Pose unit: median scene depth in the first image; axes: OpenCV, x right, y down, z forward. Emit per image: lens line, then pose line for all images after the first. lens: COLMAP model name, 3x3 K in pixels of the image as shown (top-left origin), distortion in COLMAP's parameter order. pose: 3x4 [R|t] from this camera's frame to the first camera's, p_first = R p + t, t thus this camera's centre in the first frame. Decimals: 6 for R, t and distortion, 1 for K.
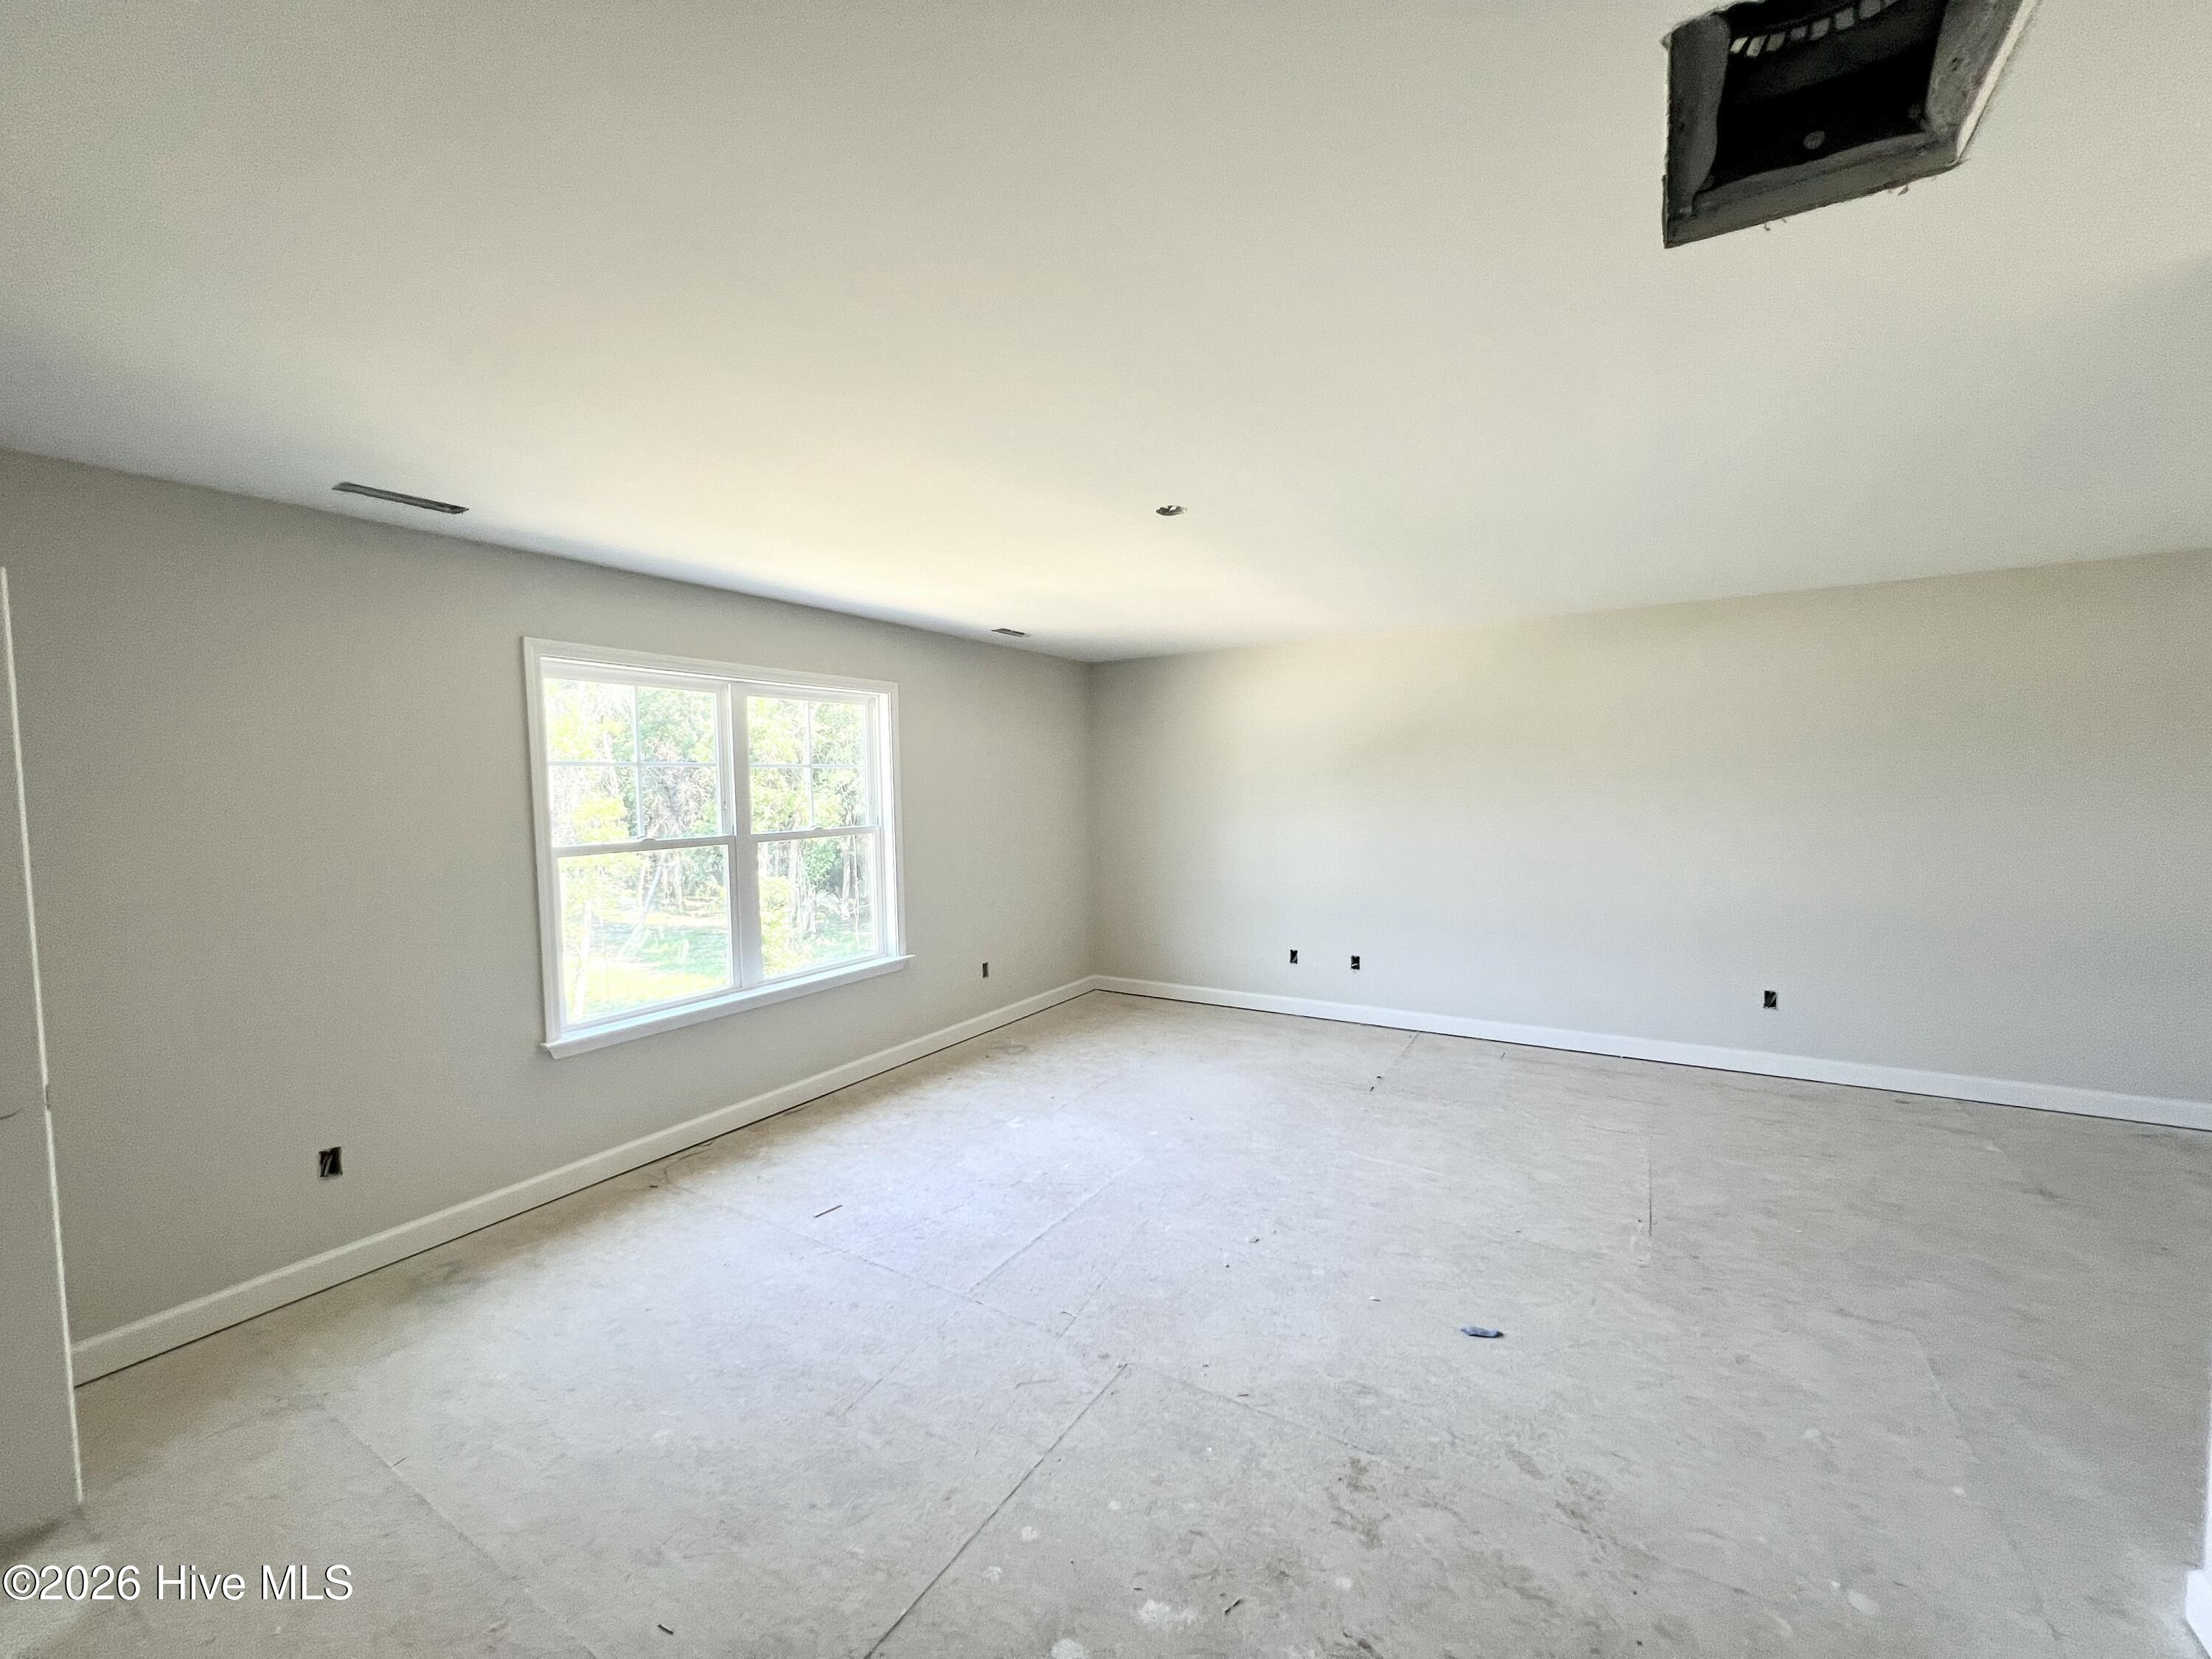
lens RADIAL K [[881.5, 0, 1097.8], [0, 881.5, 834.8], [0, 0, 1]] dist [-0.003039, 0.000272]
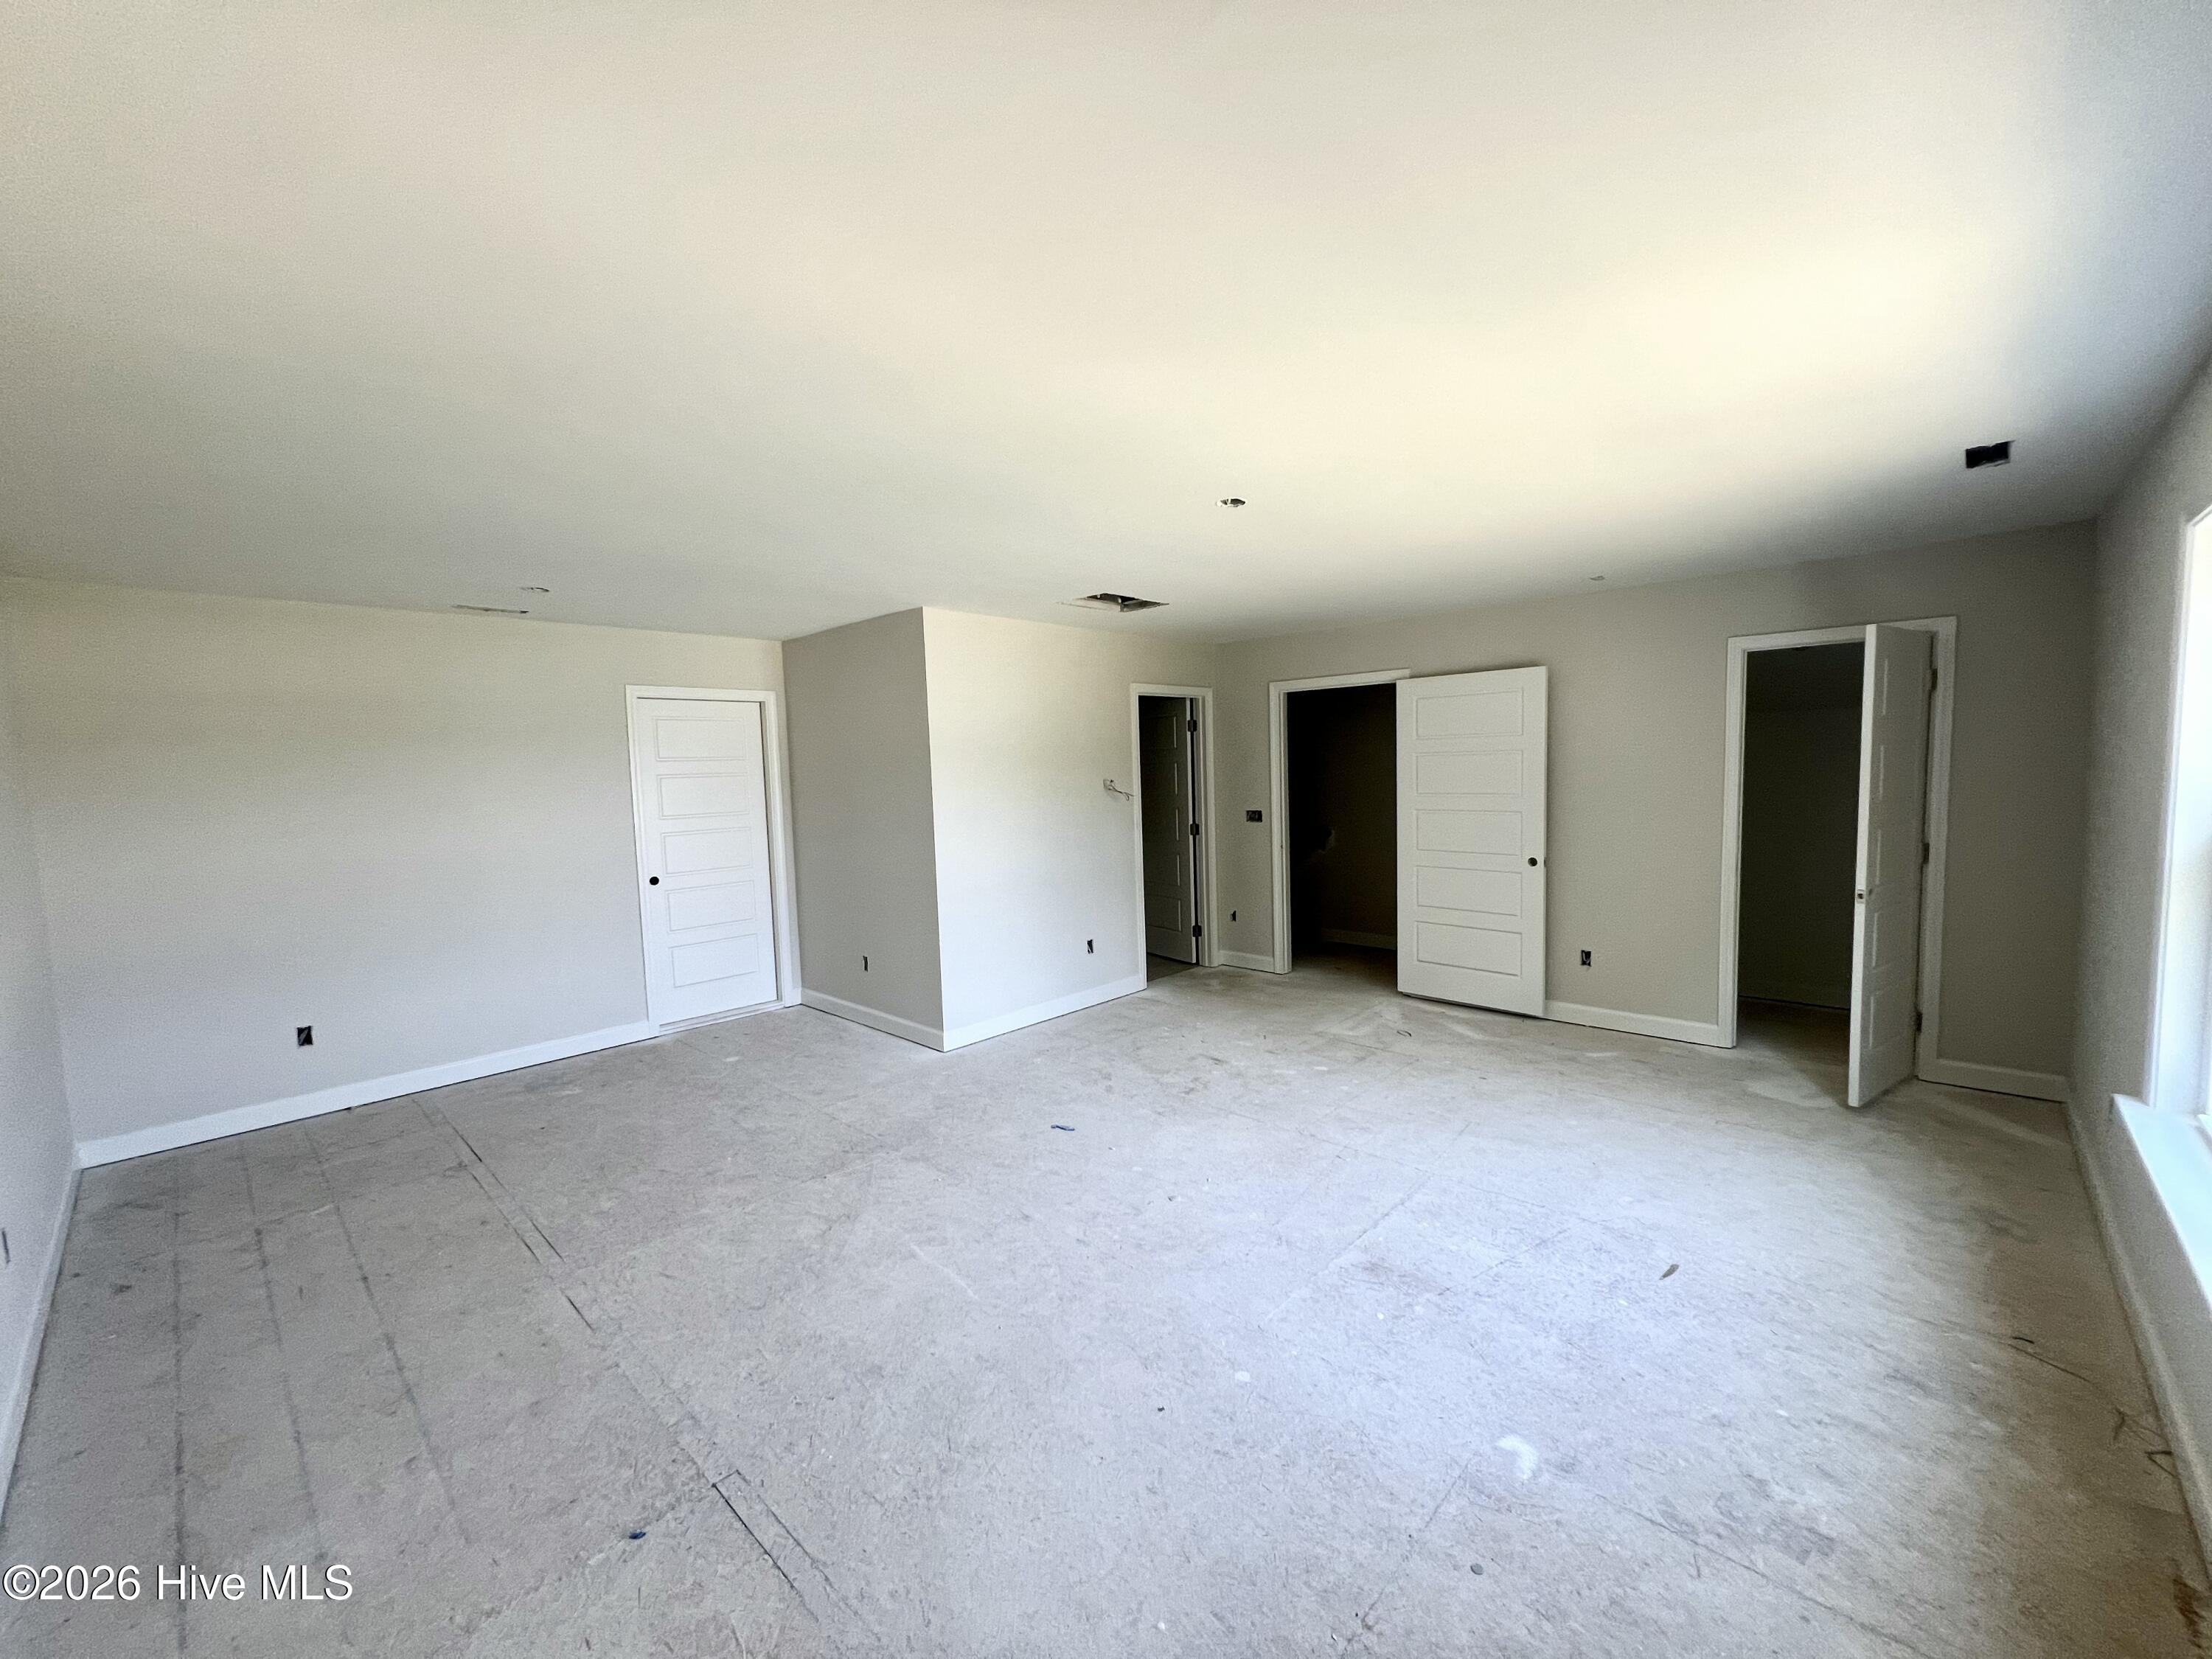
lens RADIAL K [[881.5, 0, 1105.0], [0, 881.5, 838.2], [0, 0, 1]] dist [-0.003039, 0.000272]
pose [[-0.979014, 0.031264, 0.201382, 0.029318], [0.060616, 0.988112, 0.141280, -0.119456], [-0.194571, 0.150522, -0.969270, 1.901249]]
